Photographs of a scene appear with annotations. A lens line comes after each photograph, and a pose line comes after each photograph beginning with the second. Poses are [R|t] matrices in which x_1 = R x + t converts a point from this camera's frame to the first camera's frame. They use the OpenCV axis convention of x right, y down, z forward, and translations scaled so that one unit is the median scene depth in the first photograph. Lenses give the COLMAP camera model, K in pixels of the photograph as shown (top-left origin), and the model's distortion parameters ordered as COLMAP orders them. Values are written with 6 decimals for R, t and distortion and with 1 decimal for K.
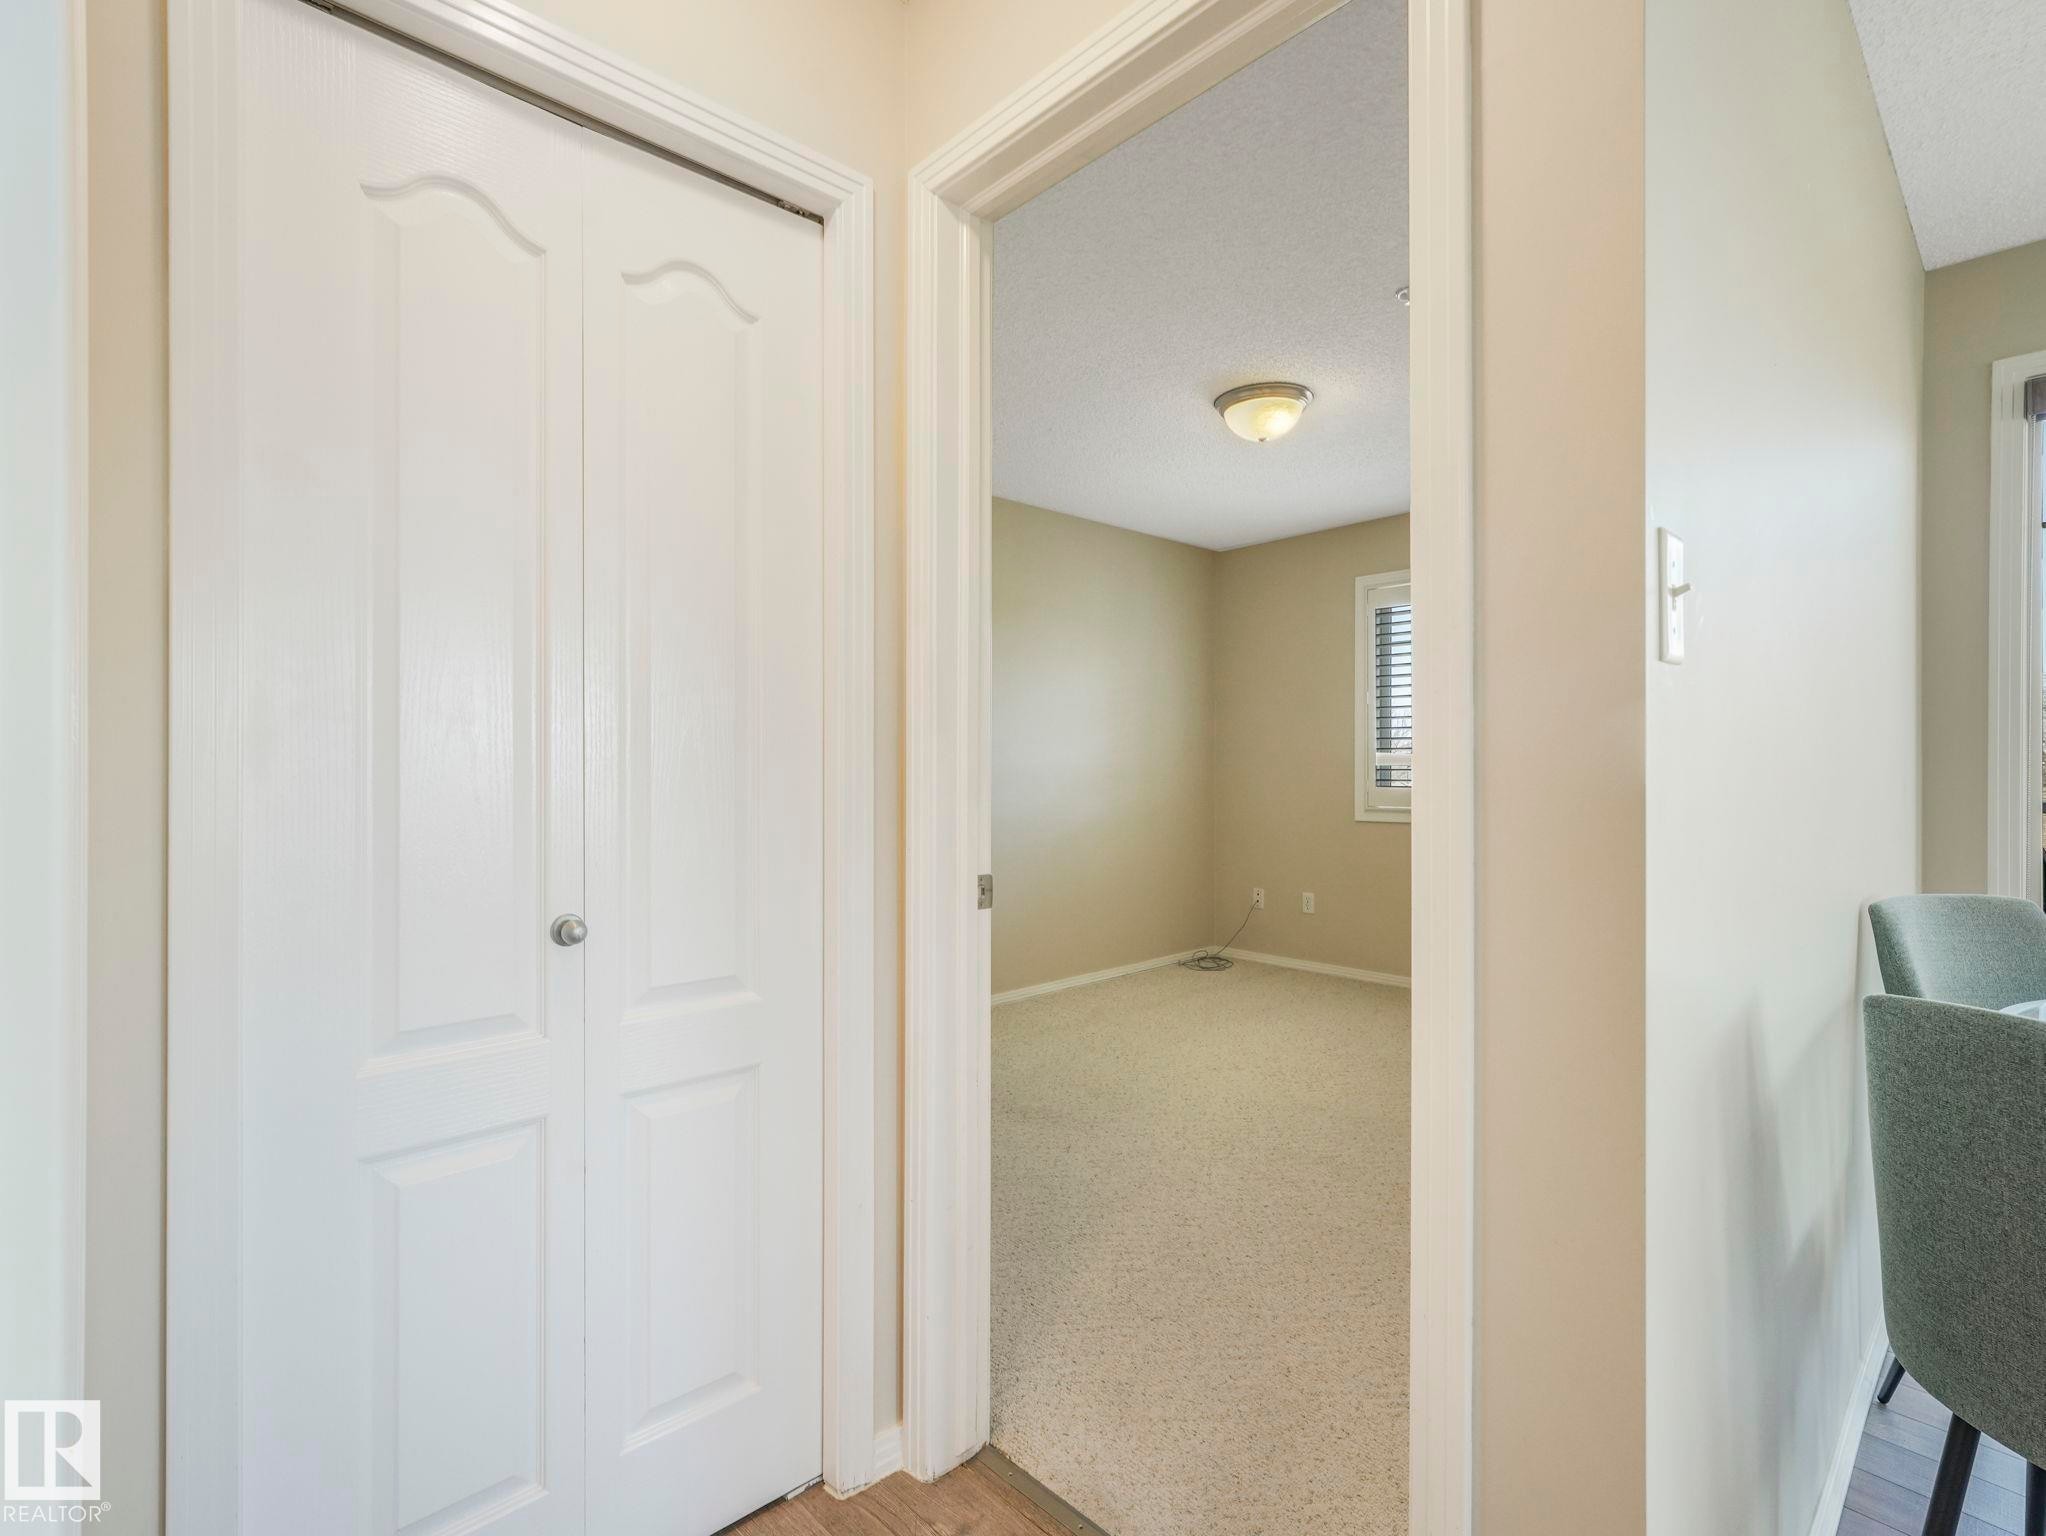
lens RADIAL K [[947.4, 0, 1013.1], [0, 947.4, 770.8], [0, 0, 1]] dist [-0.014832, 0.000434]
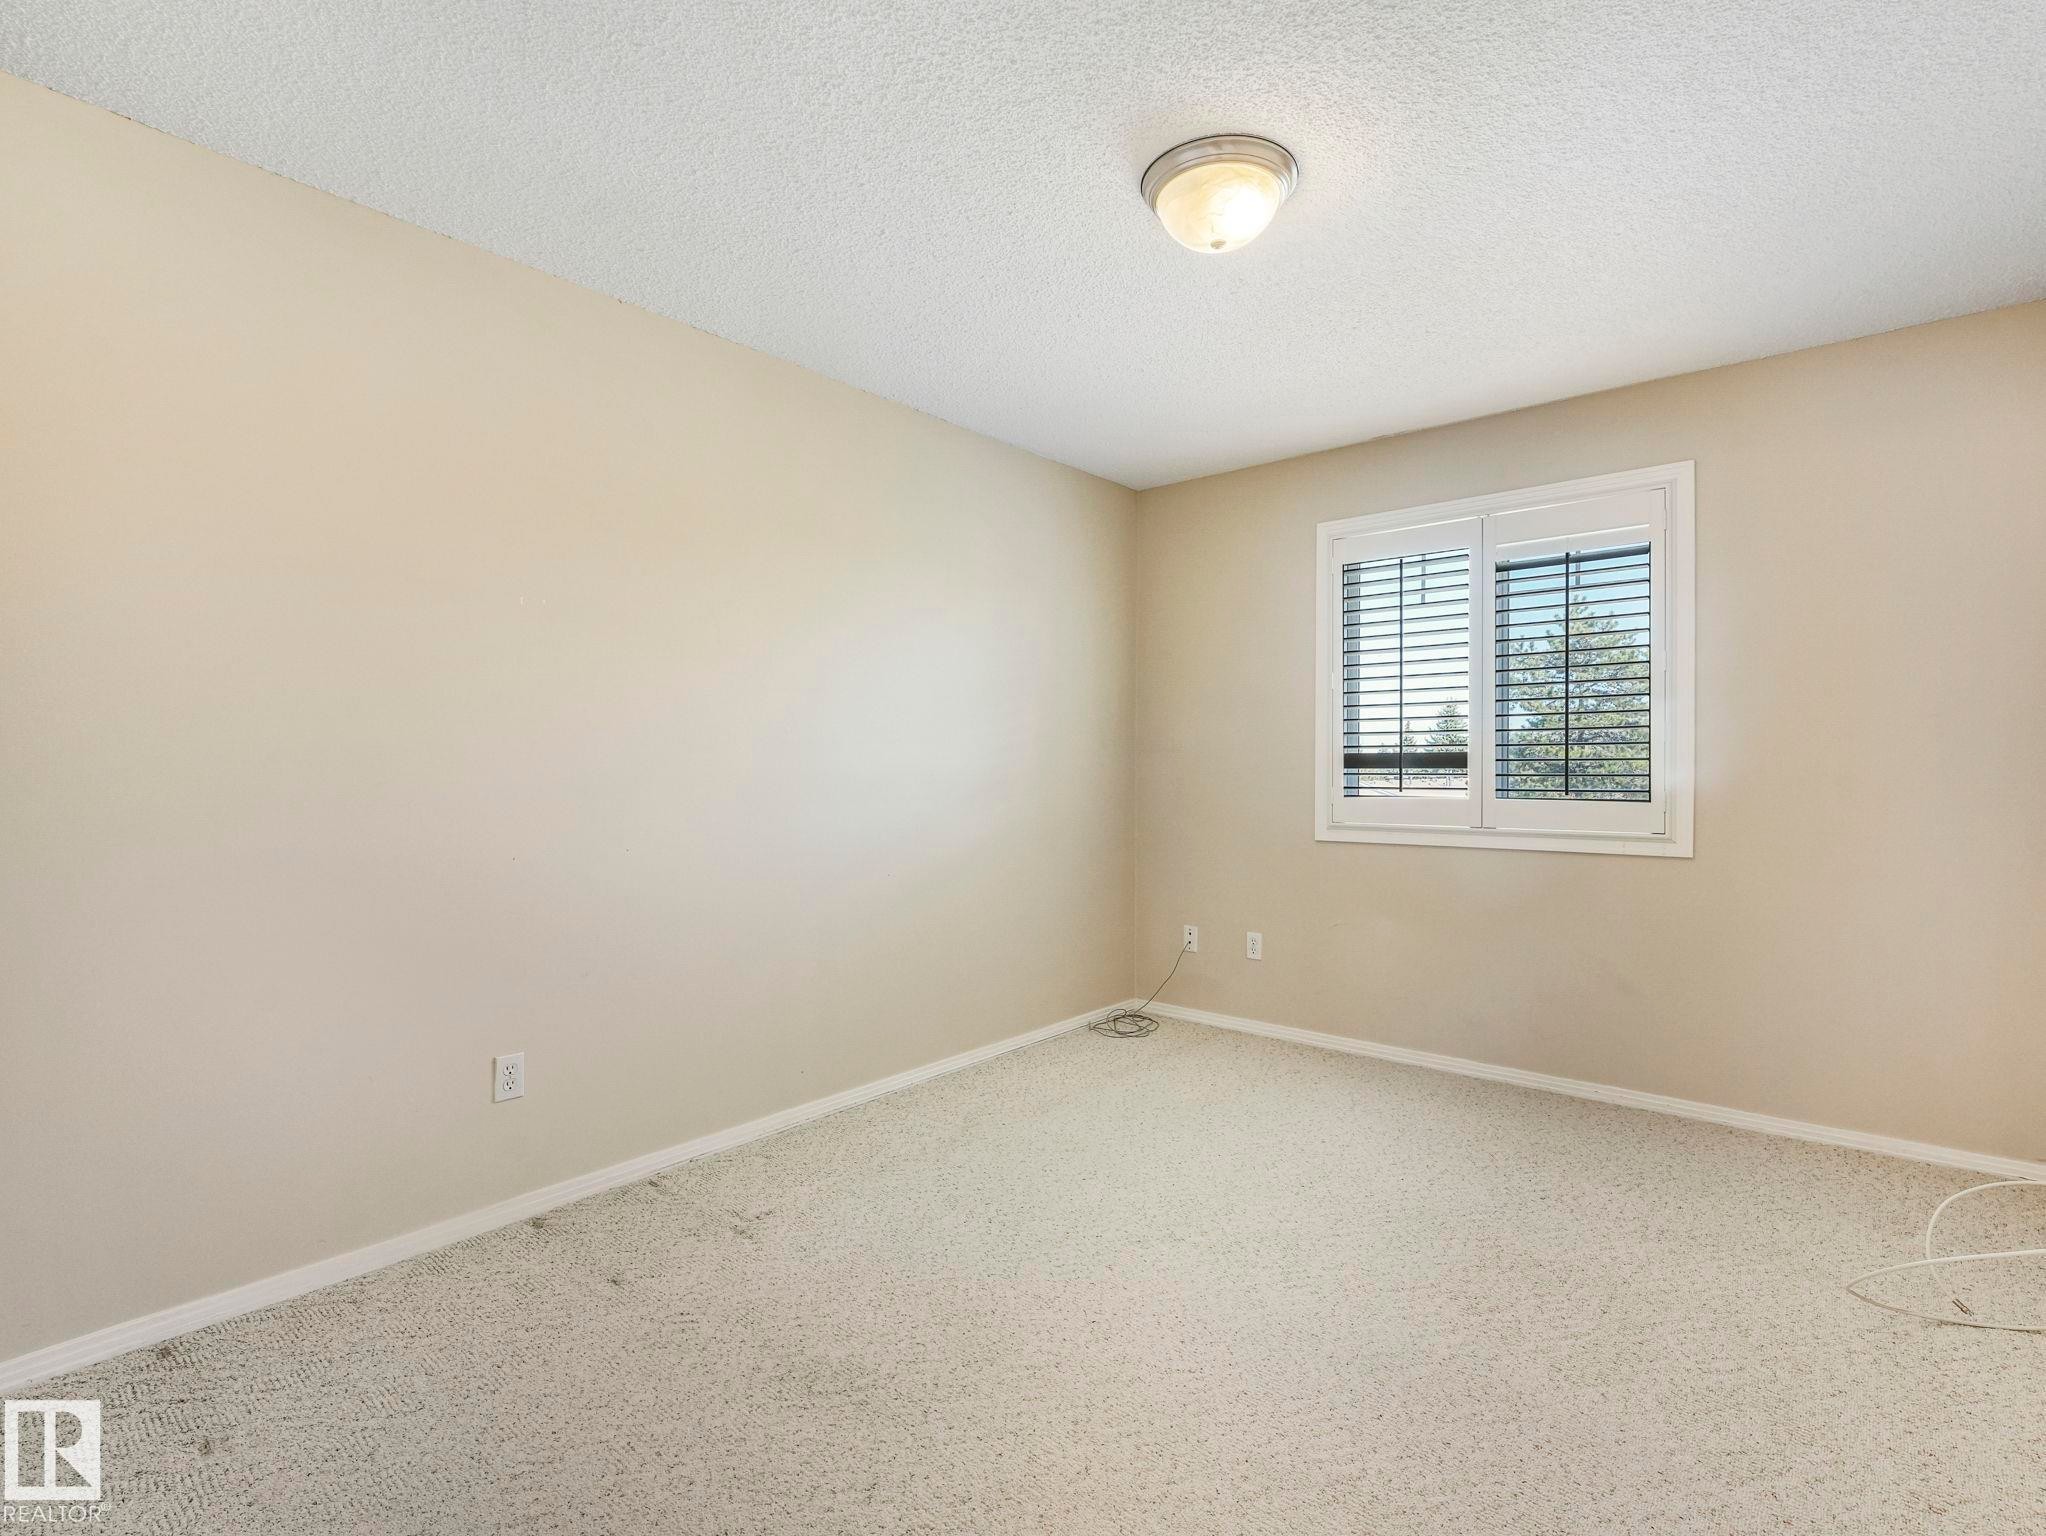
lens RADIAL K [[947.4, 0, 1030.8], [0, 947.4, 767.5], [0, 0, 1]] dist [-0.014832, 0.000434]
pose [[0.994534, 0.001932, 0.104393, 0.051641], [-0.001637, 0.999994, -0.002904, -0.003458], [-0.104398, 0.002718, 0.994532, 0.261455]]
